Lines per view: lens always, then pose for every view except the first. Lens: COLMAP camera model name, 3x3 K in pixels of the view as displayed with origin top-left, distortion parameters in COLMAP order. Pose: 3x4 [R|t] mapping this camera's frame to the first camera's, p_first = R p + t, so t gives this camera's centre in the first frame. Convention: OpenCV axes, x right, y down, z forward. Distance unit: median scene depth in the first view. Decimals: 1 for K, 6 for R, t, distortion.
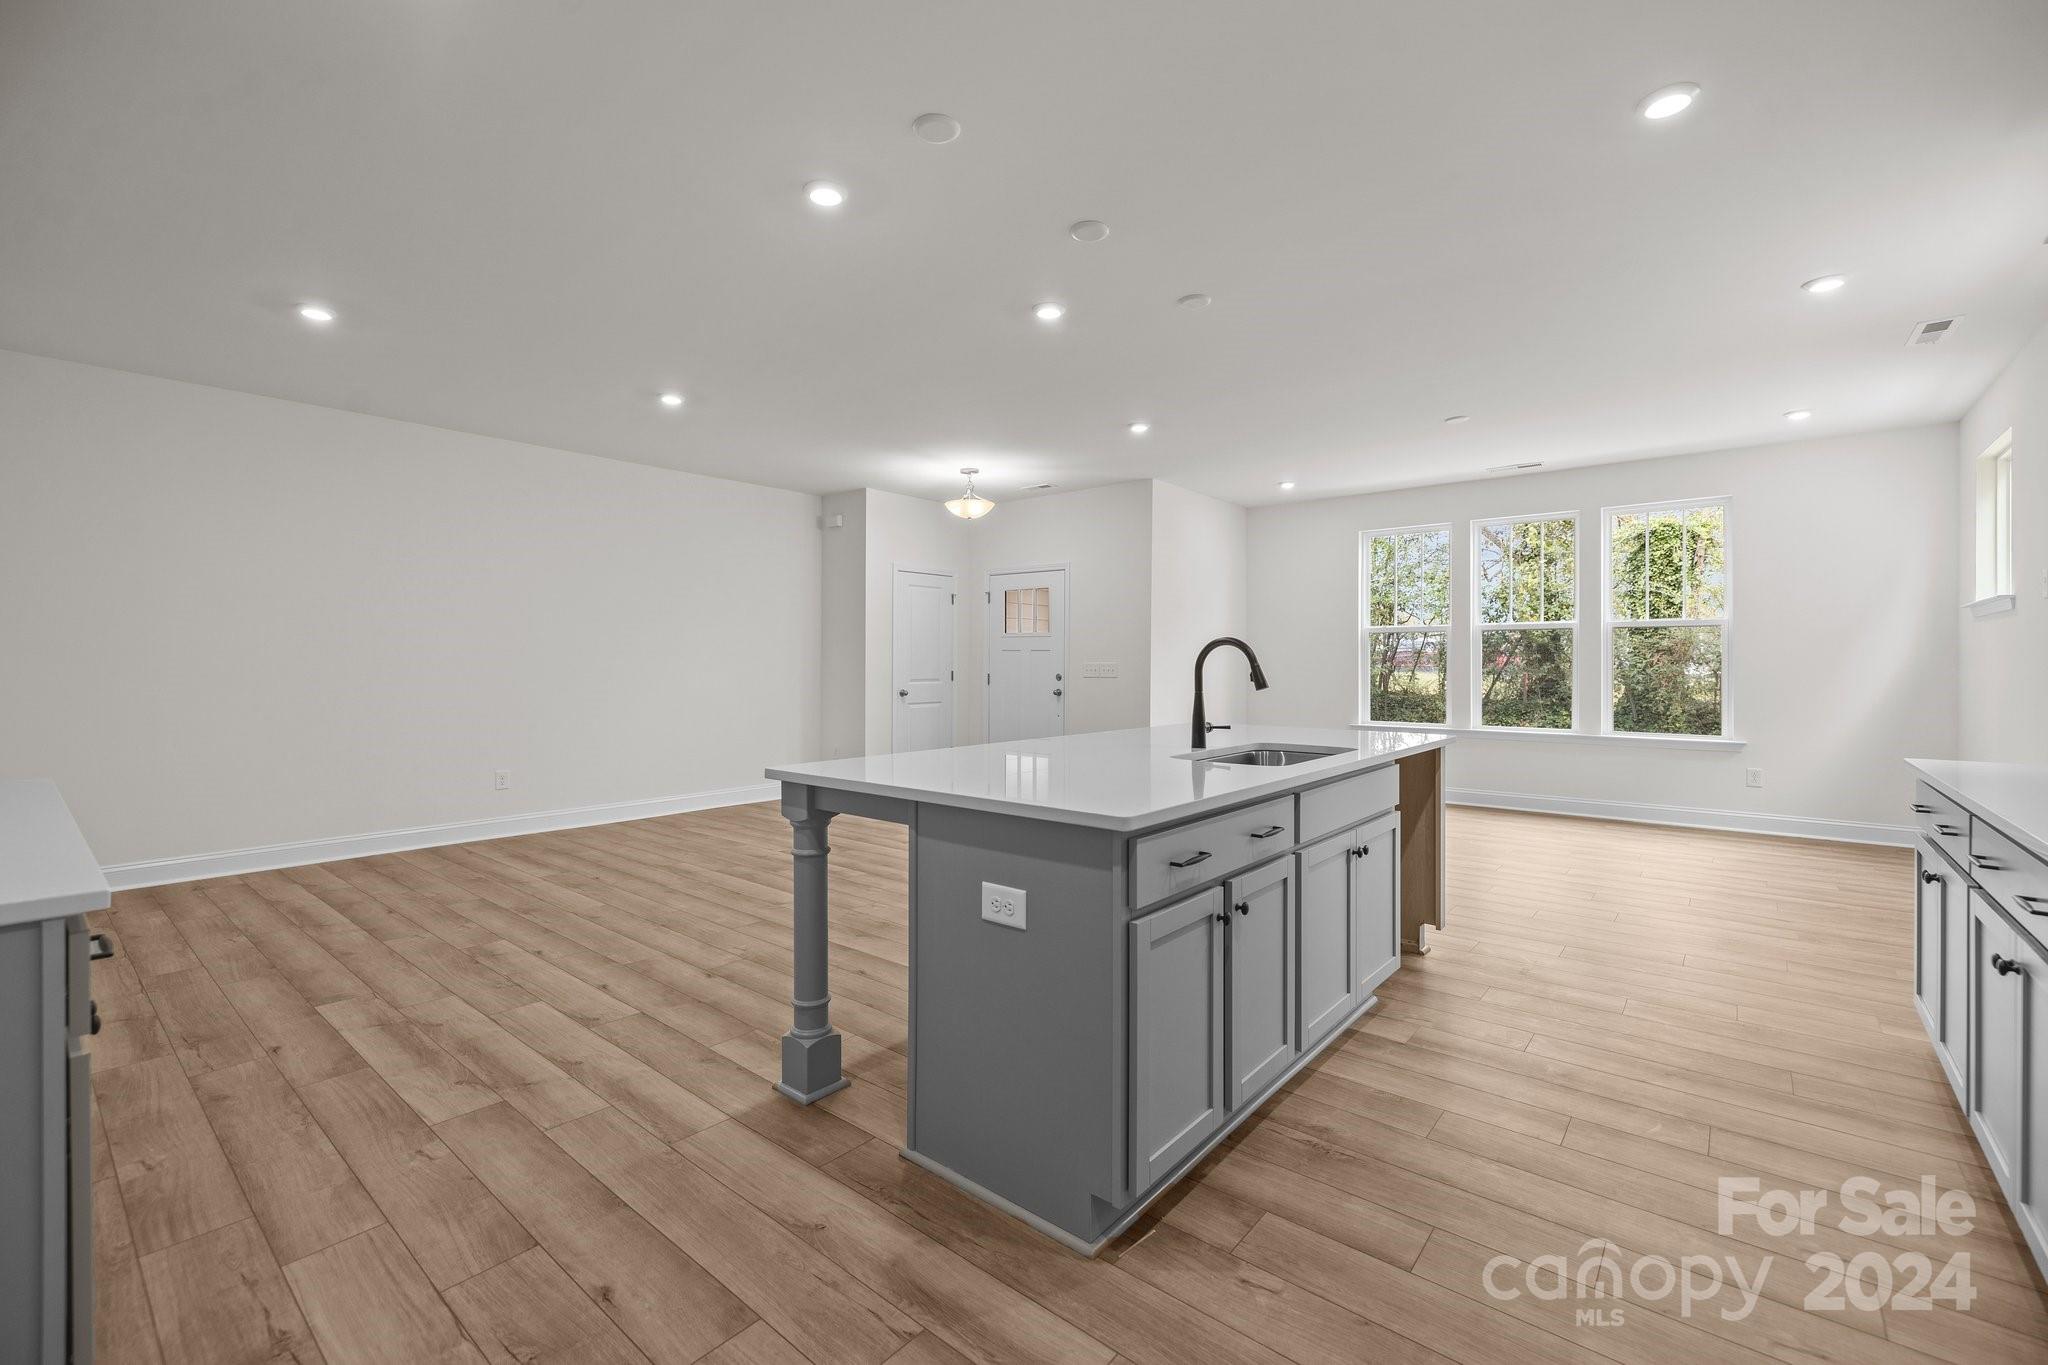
lens RADIAL K [[867.5, 0, 1017.6], [0, 867.5, 660.8], [0, 0, 1]] dist [-0.000288, -0.000141]
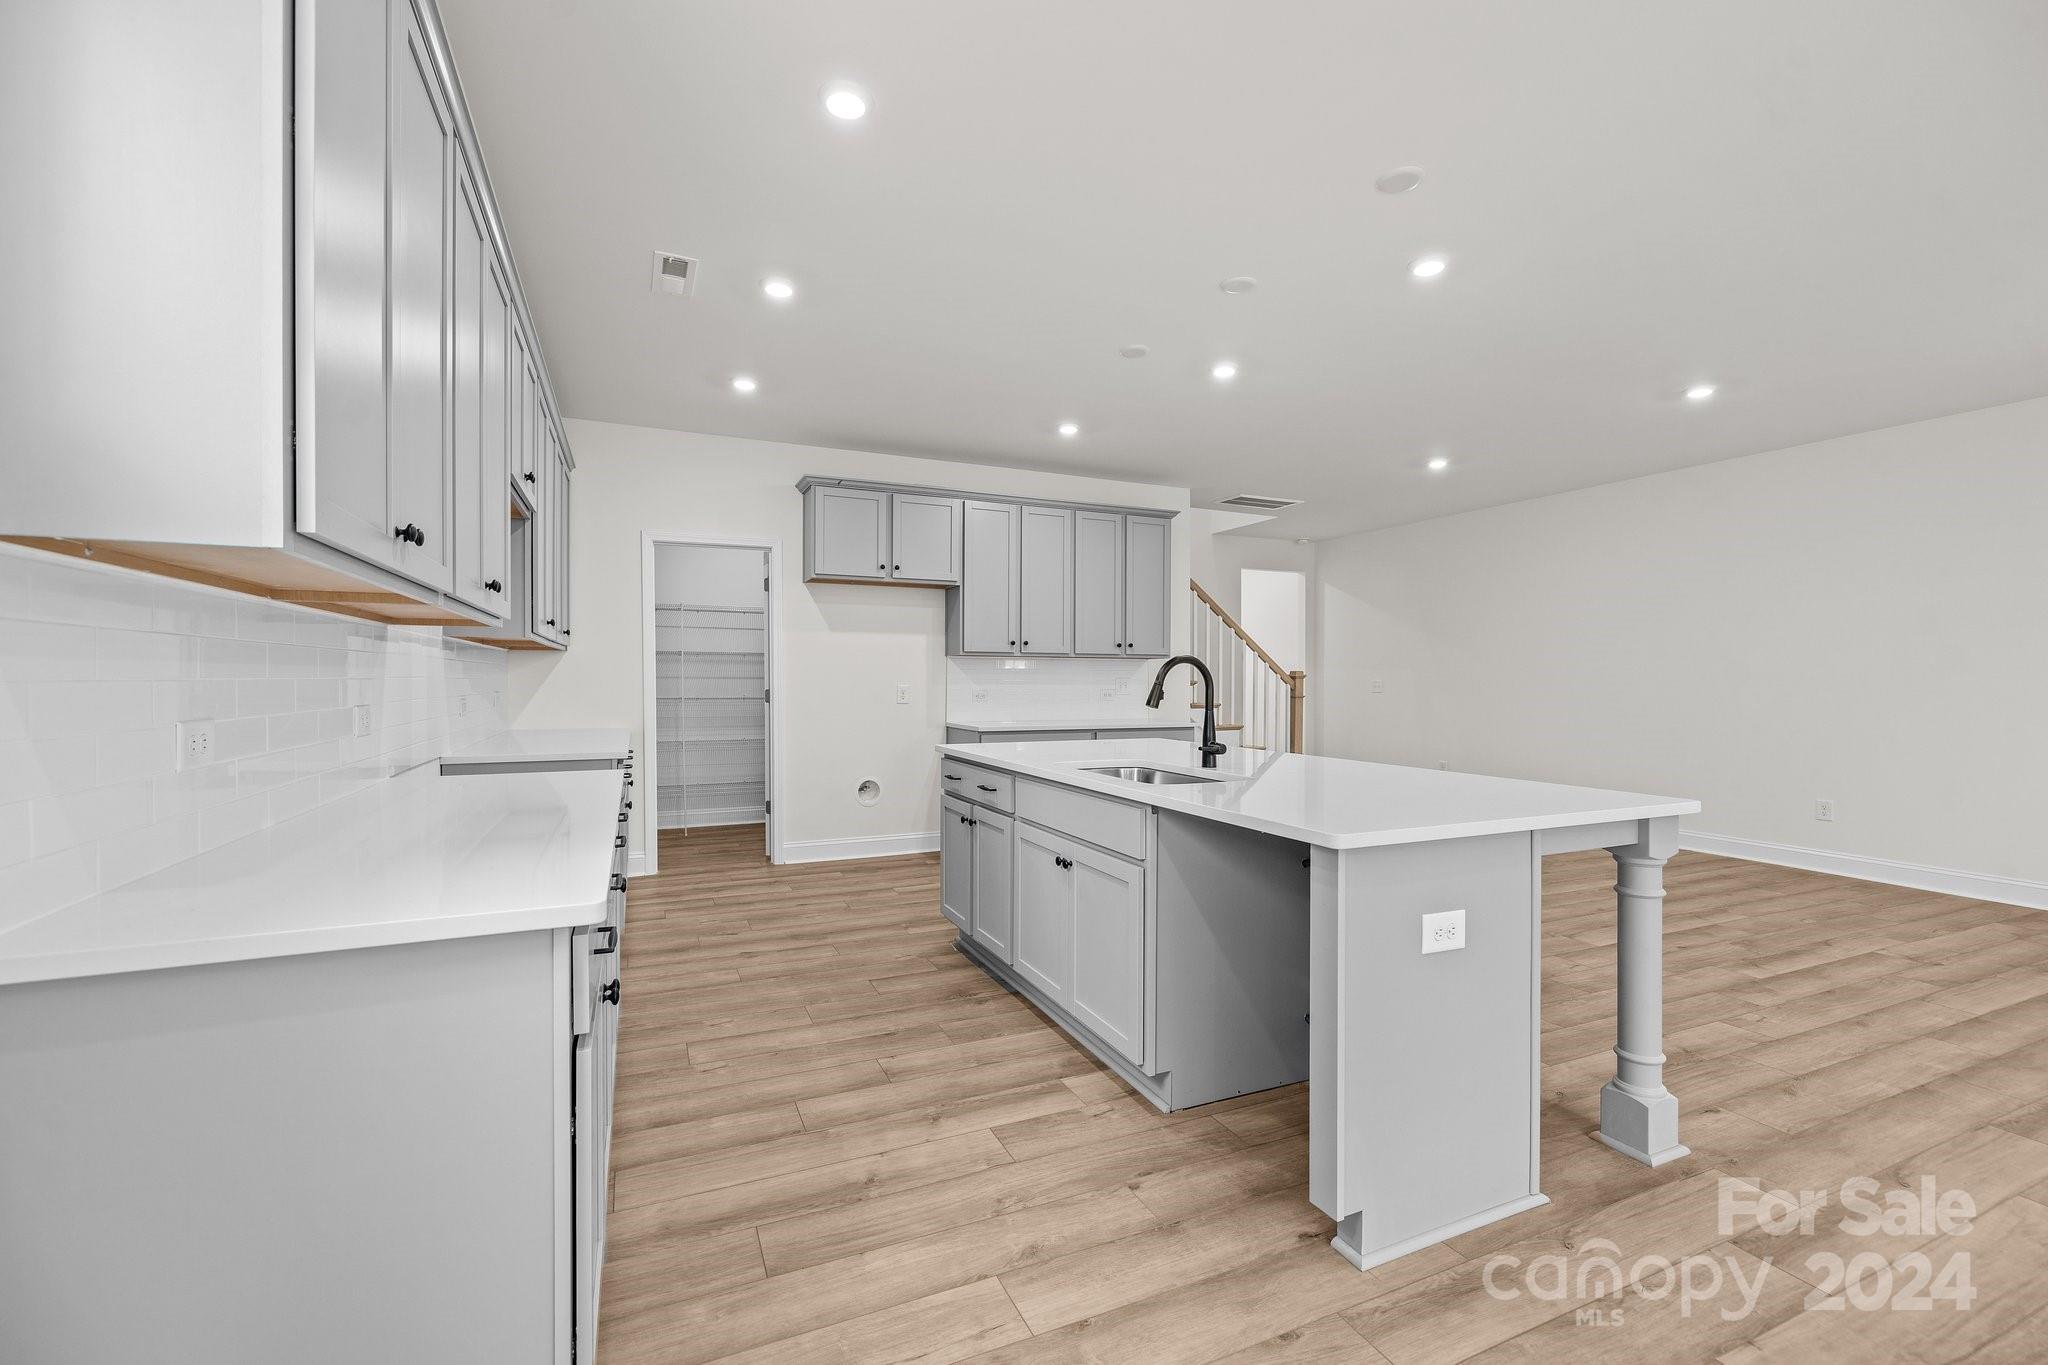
lens RADIAL K [[859.4, 0, 1018.0], [0, 859.4, 682.2], [0, 0, 1]] dist [0.001467, -0.000257]
pose [[-0.439433, 0.000491, -0.898275, 0.962667], [-0.001077, 0.999999, 0.001073, 0.002059], [0.898275, 0.001439, -0.439432, 1.004536]]
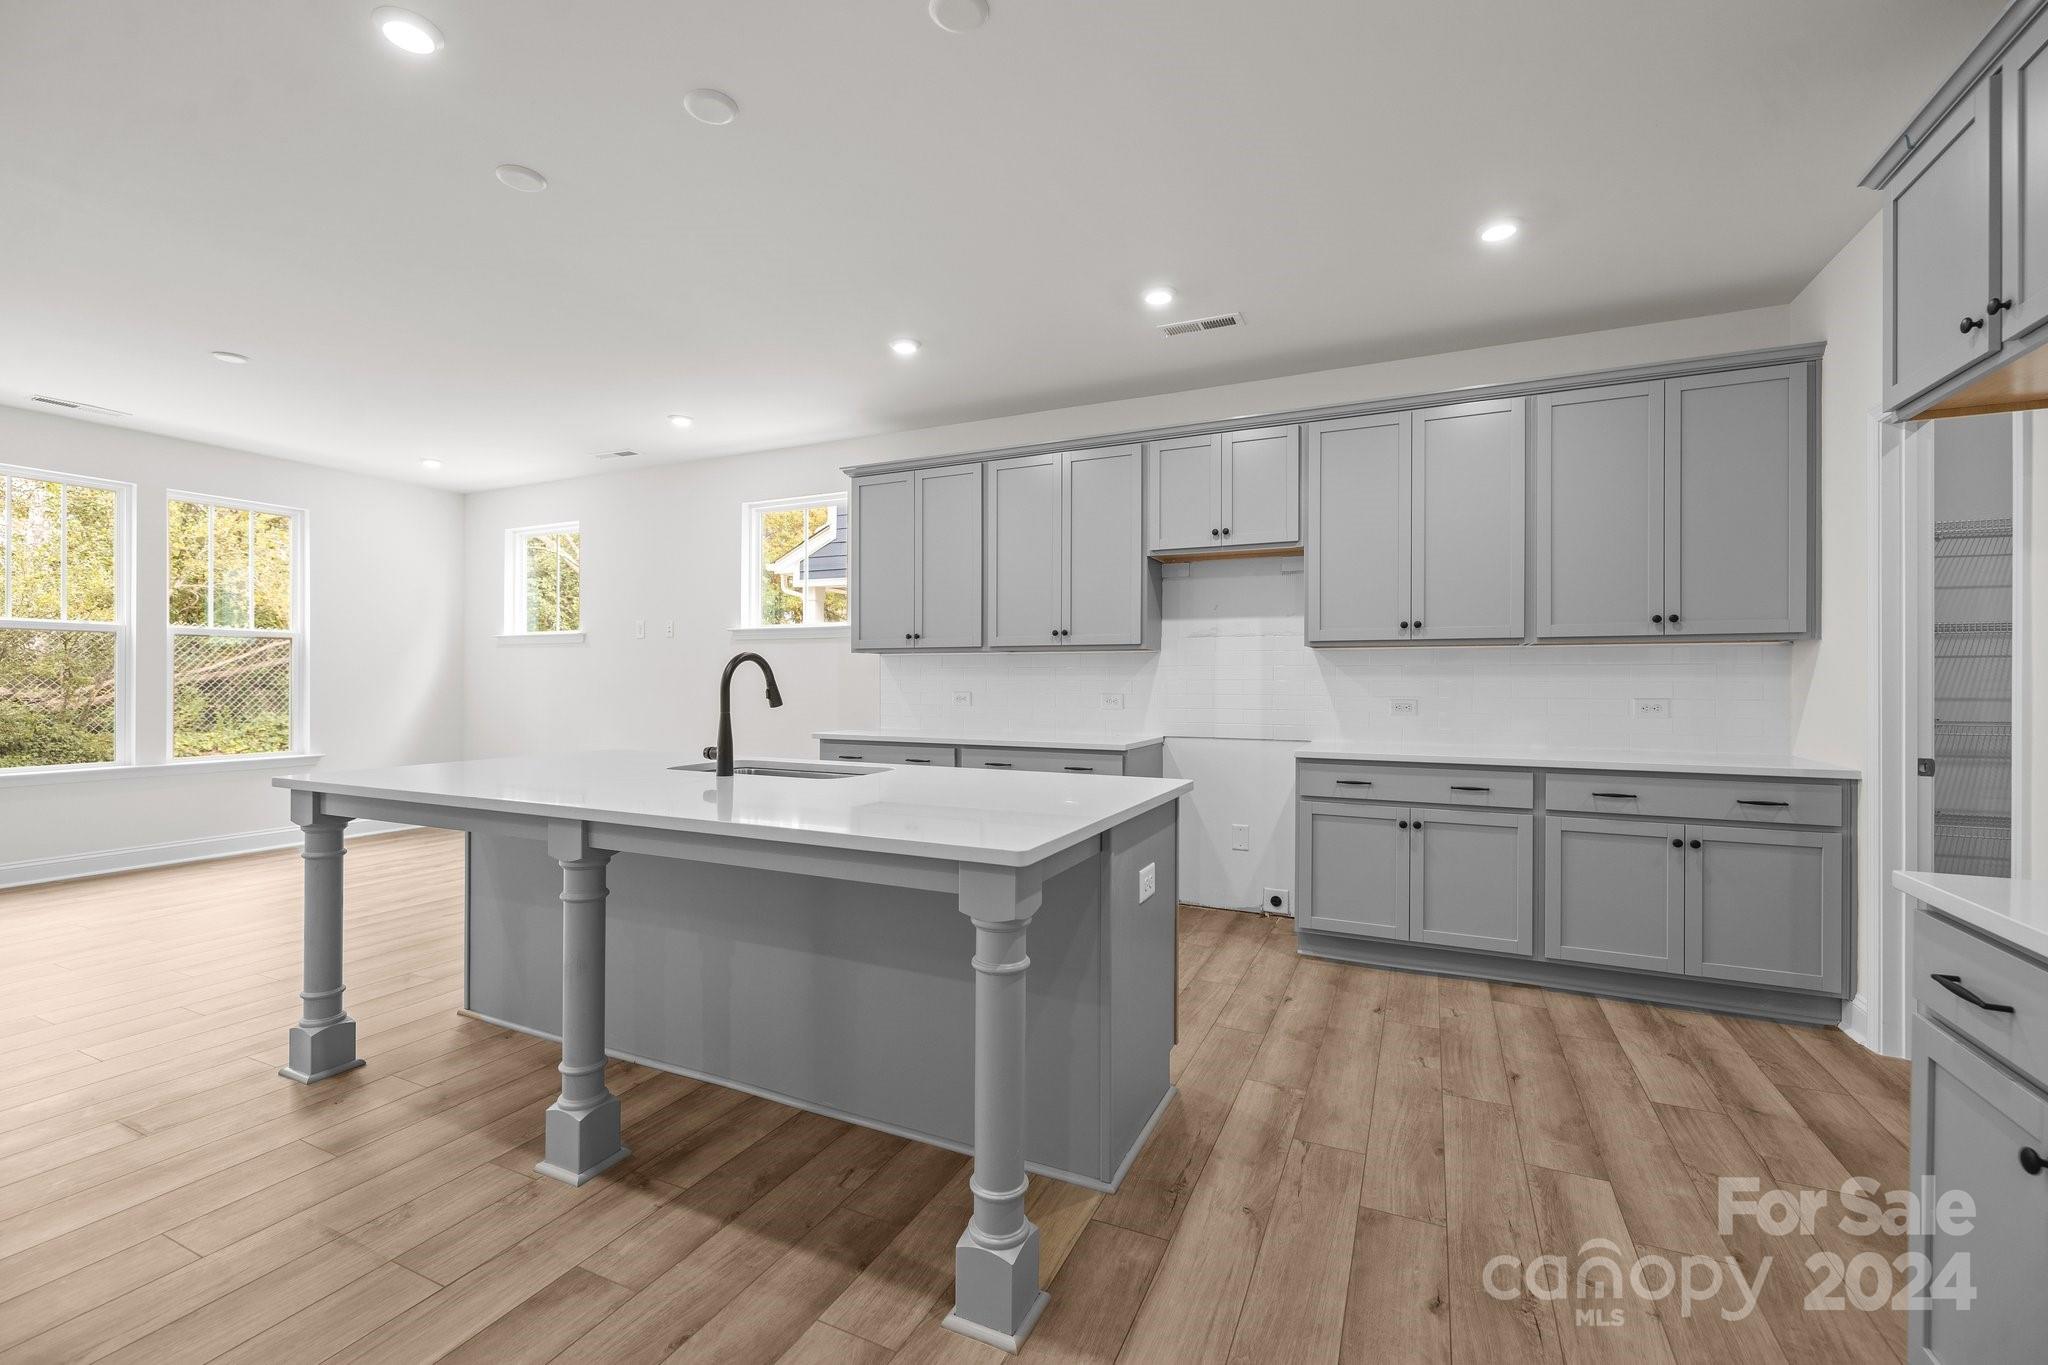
lens RADIAL K [[864.9, 0, 1016.1], [0, 864.9, 679.9], [0, 0, 1]] dist [0.000795, 0.000042]
pose [[-0.252434, -0.001891, 0.967612, -0.583496], [-0.007005, 0.999975, 0.000127, 0.000566], [-0.967589, -0.006746, -0.252441, 0.762032]]
